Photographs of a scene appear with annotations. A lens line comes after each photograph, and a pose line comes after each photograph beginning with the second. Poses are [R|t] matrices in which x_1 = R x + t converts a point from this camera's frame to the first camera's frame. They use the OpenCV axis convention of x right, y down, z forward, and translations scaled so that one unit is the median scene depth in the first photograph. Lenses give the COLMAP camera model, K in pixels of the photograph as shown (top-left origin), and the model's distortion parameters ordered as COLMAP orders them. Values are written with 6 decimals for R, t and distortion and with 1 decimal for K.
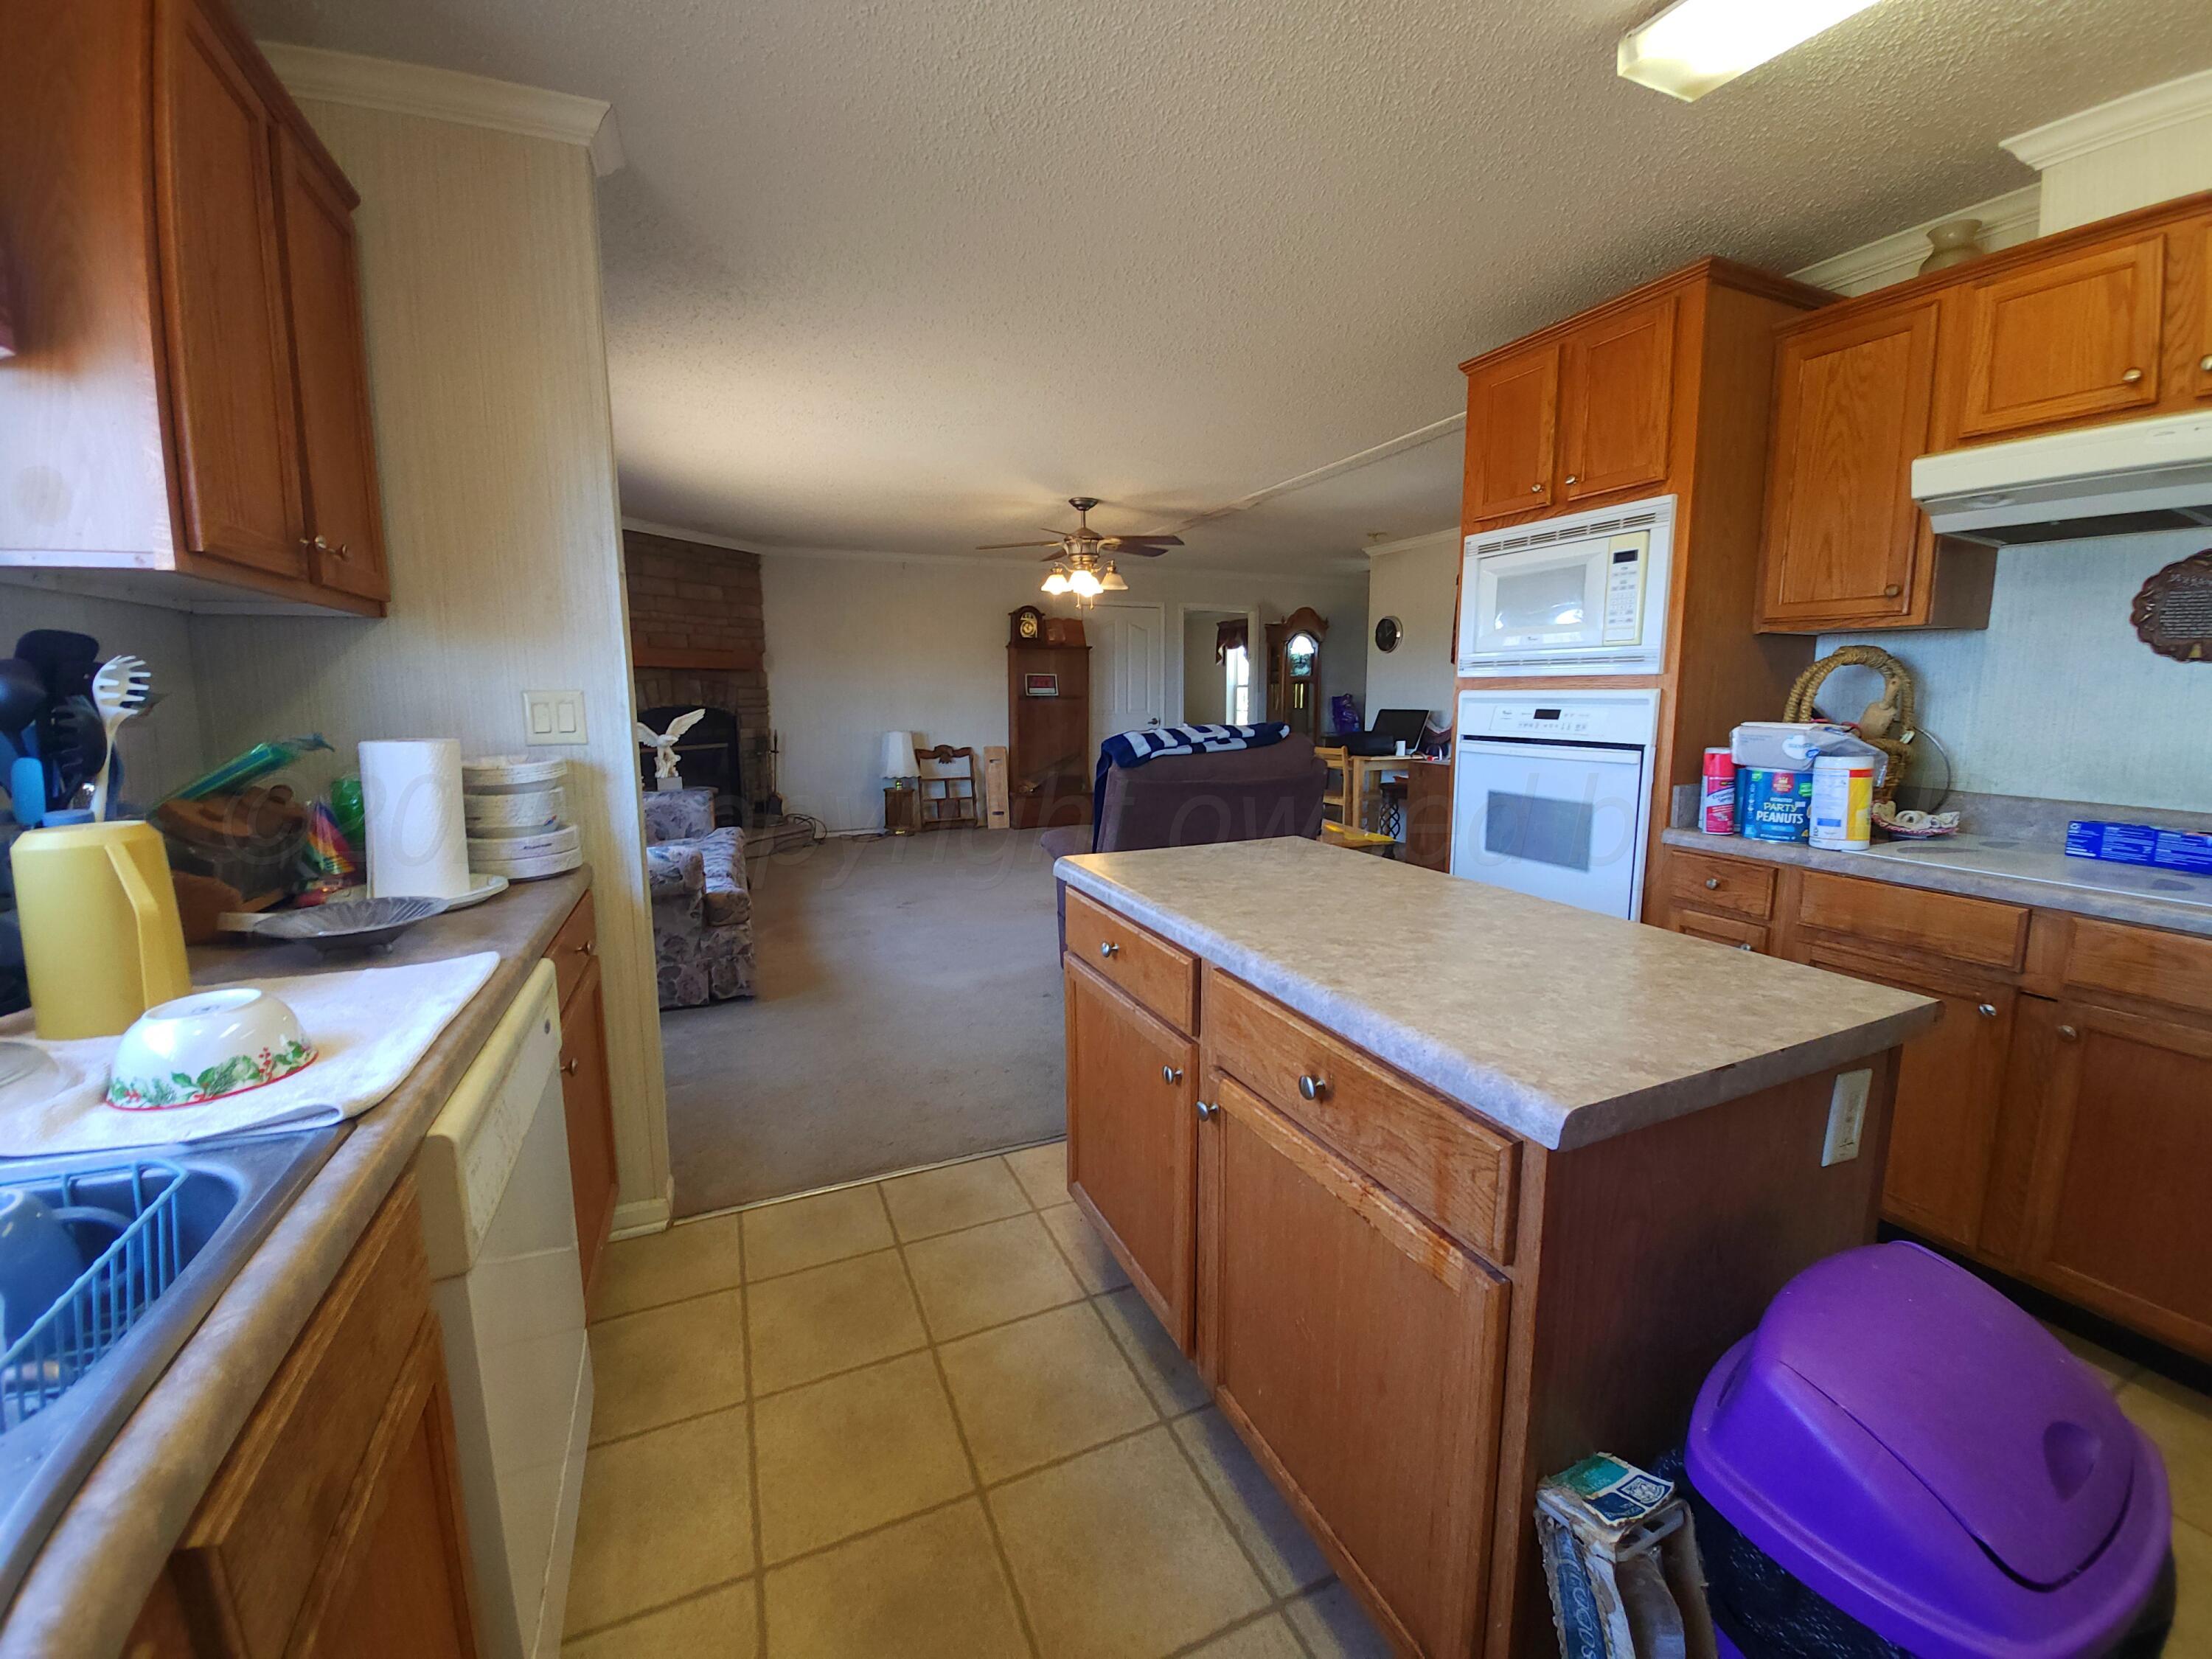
lens RADIAL K [[877.0, 0, 1130.1], [0, 877.0, 821.1], [0, 0, 1]] dist [0.000987, -0.011591]
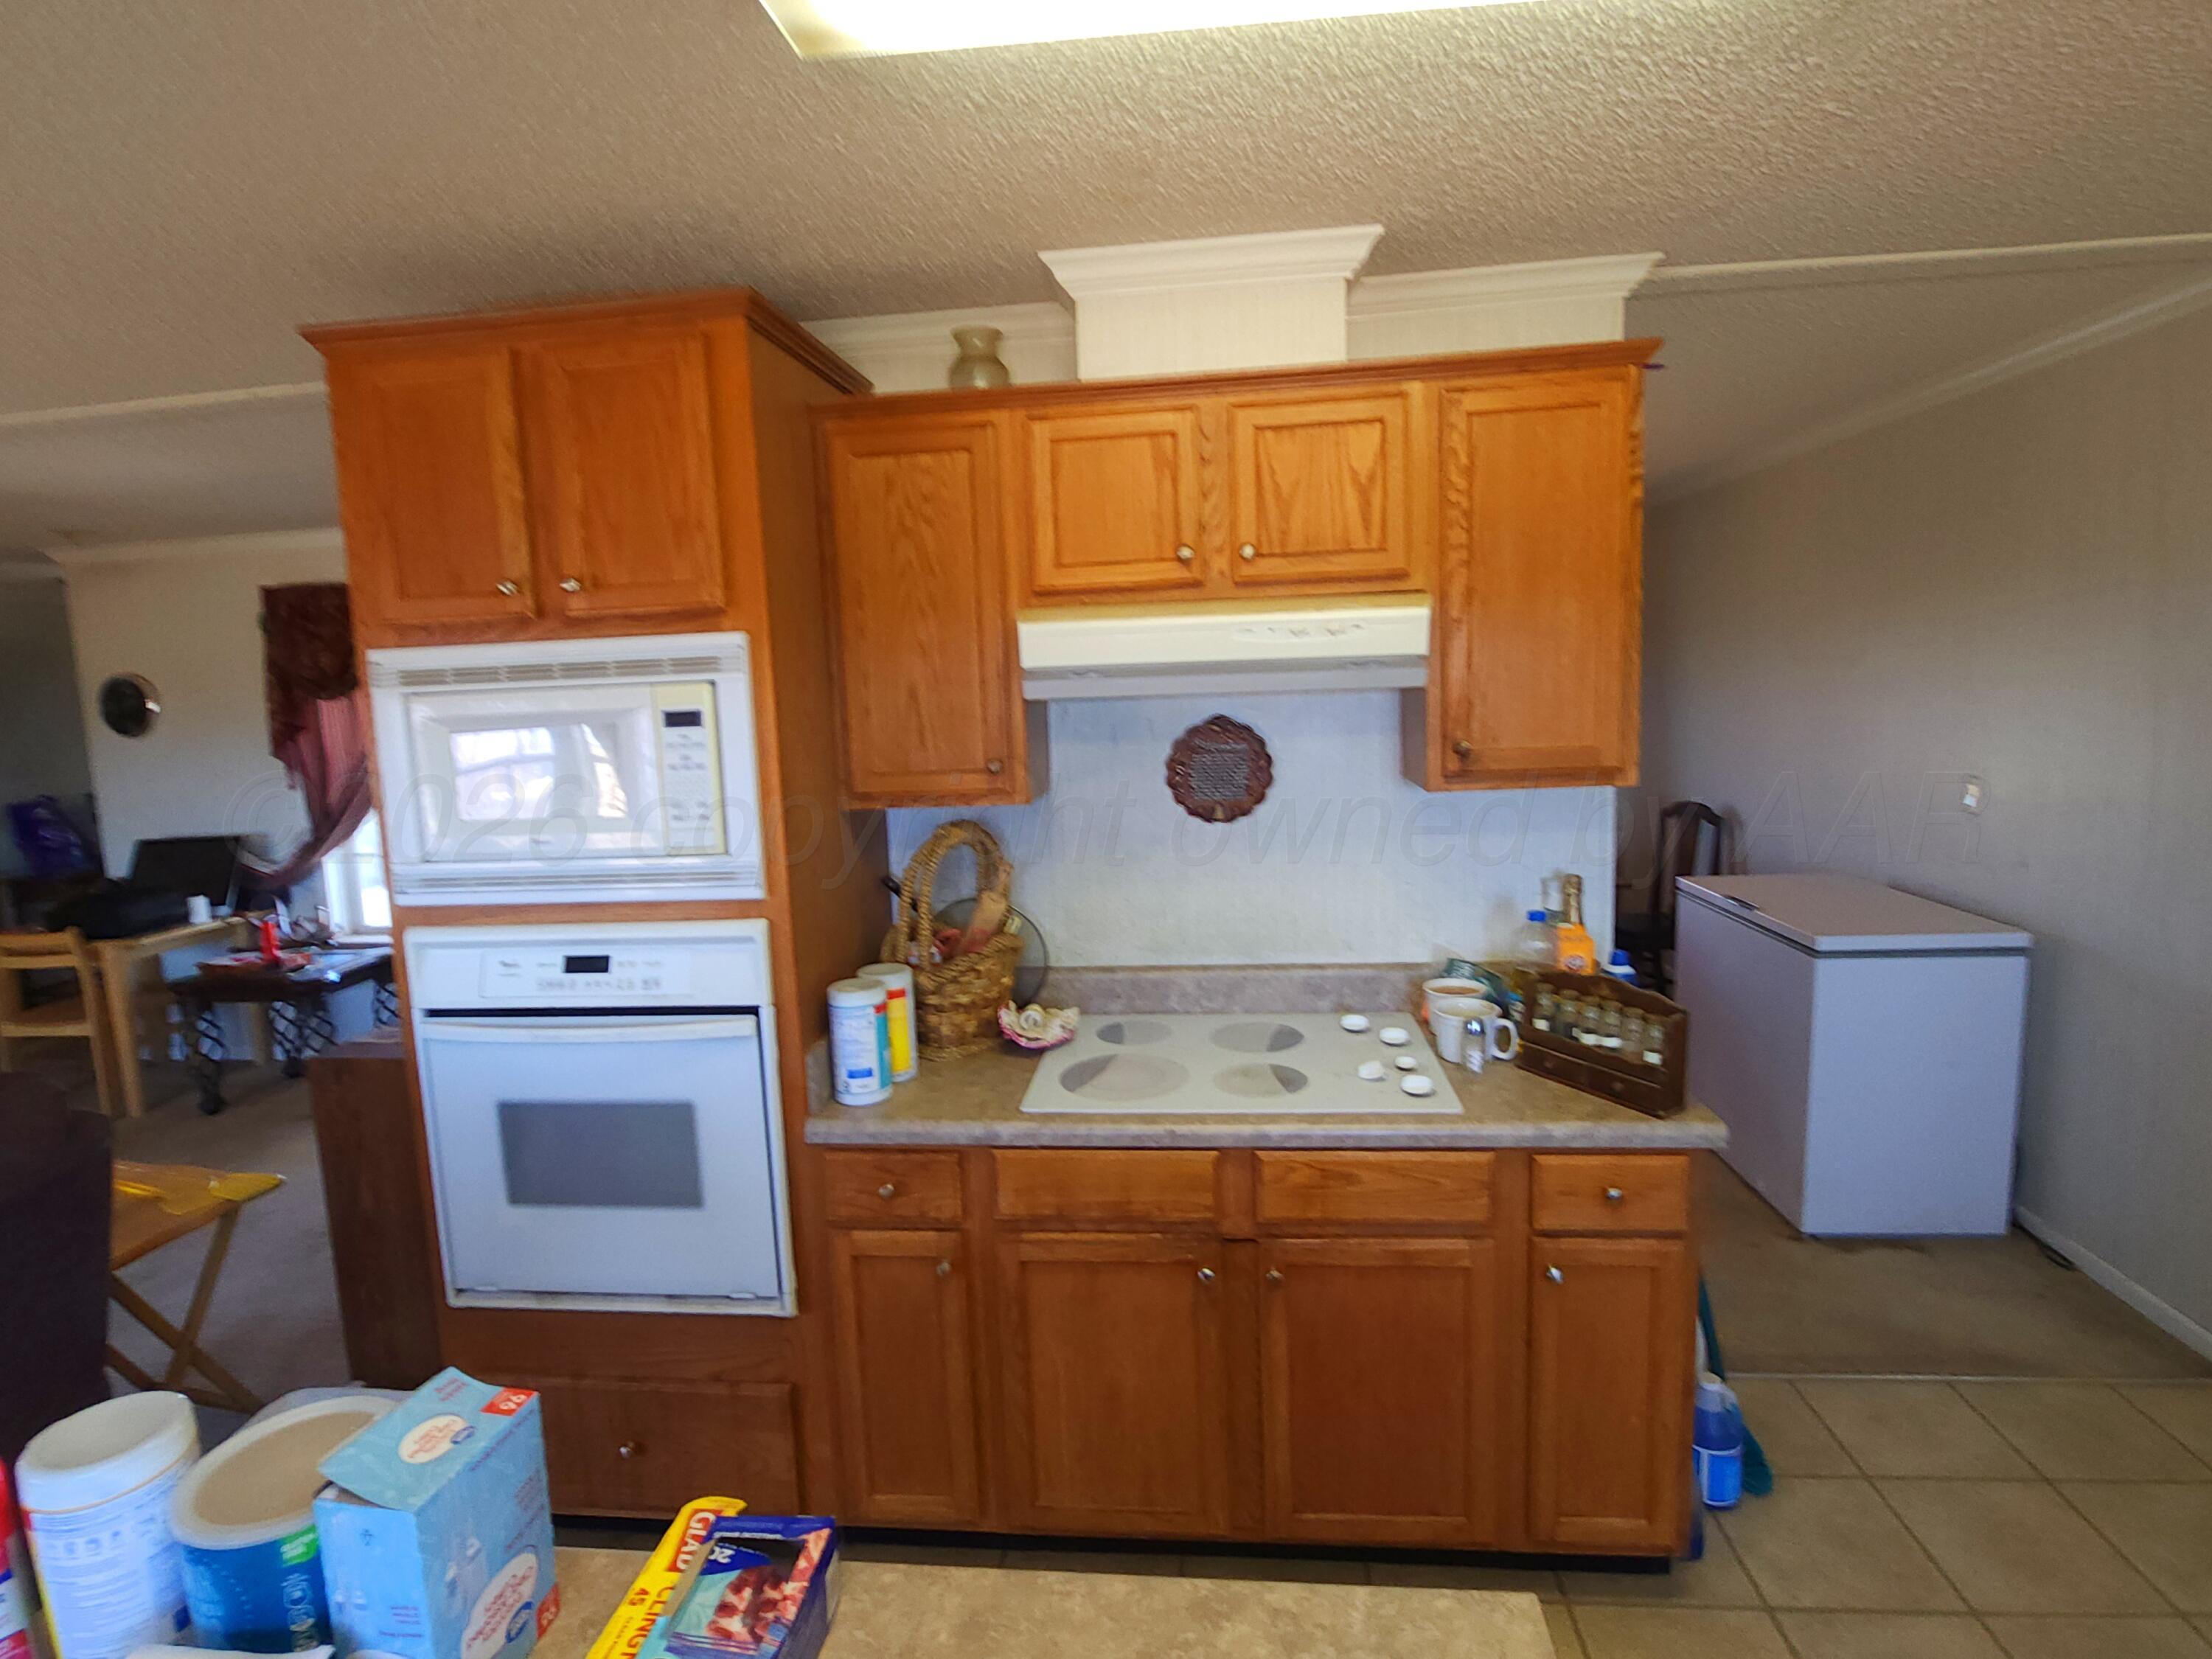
lens RADIAL K [[1113.6, 0, 1106.0], [0, 1113.6, 829.5], [0, 0, 1]] dist [-0.007986, -0.000730]
pose [[0.521982, -0.120090, 0.844460, 0.040041], [0.157954, 0.986525, 0.042658, -0.218723], [-0.838203, 0.111120, 0.533917, 0.339838]]
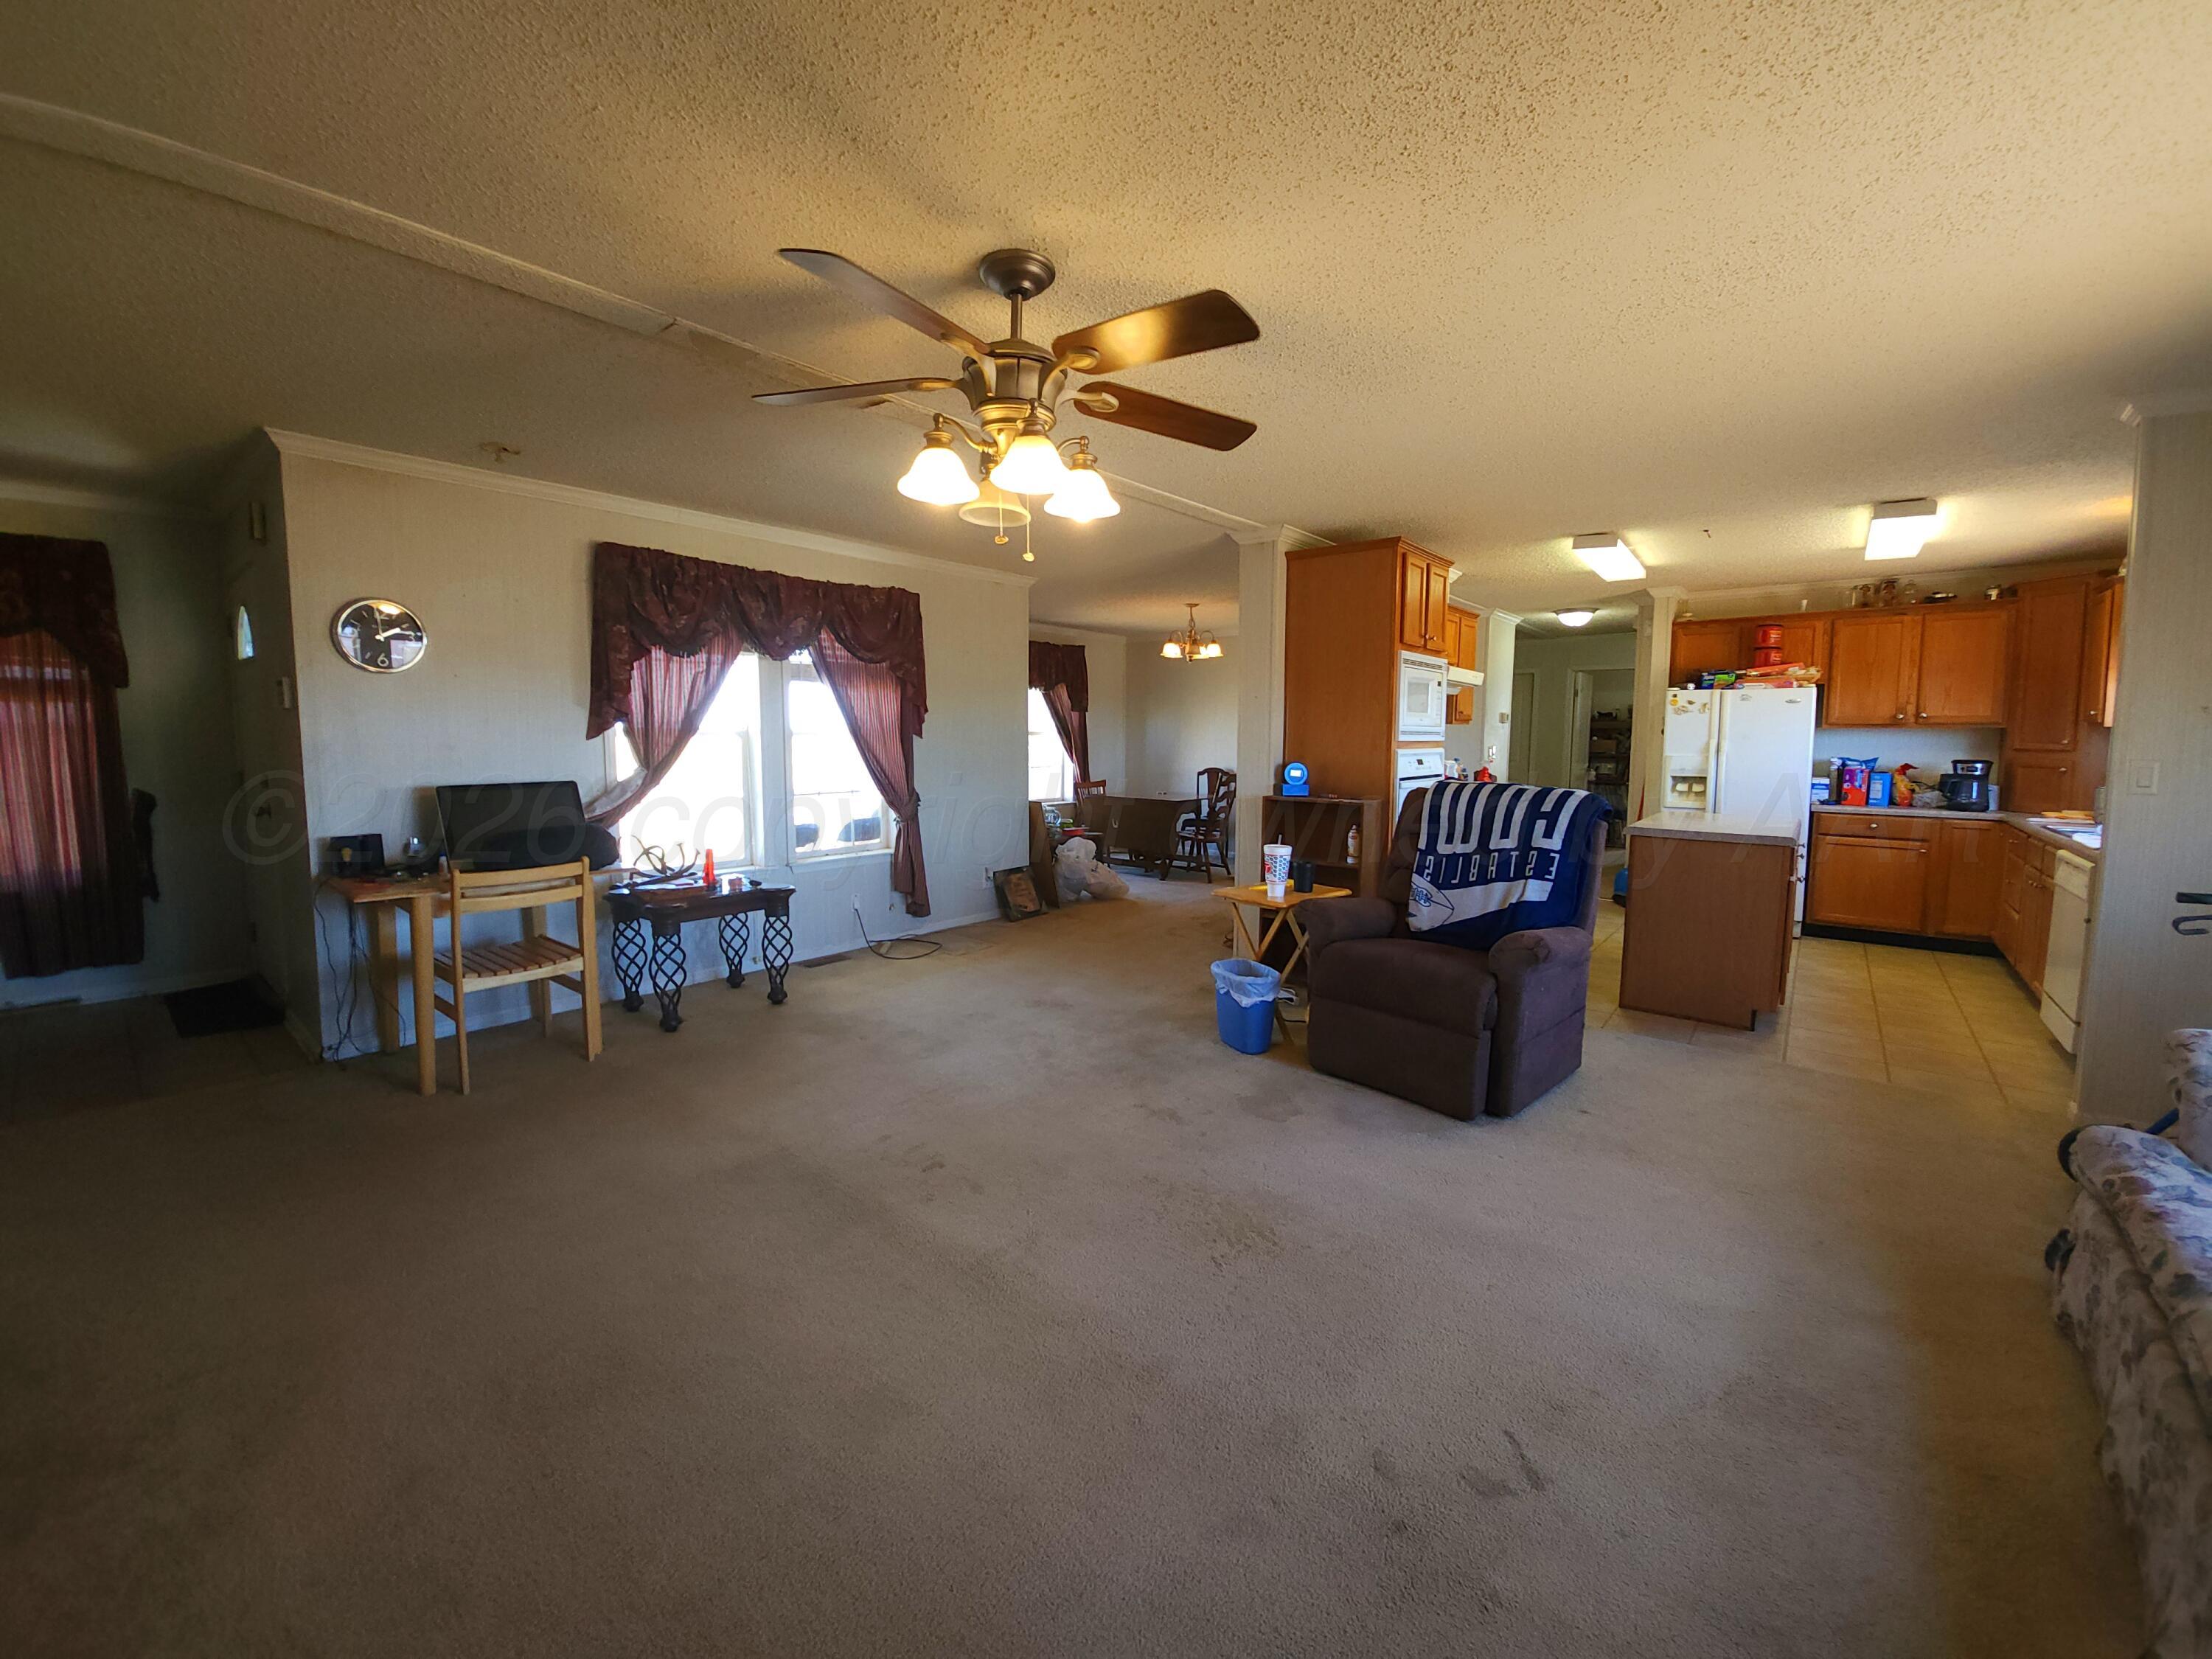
lens RADIAL K [[907.4, 0, 1072.7], [0, 907.4, 816.9], [0, 0, 1]] dist [-0.001284, -0.000228]
pose [[-0.424201, -0.083931, 0.901670, -1.043843], [0.134166, 0.978882, 0.154239, -0.454620], [-0.895574, 0.186402, -0.403982, 2.779089]]
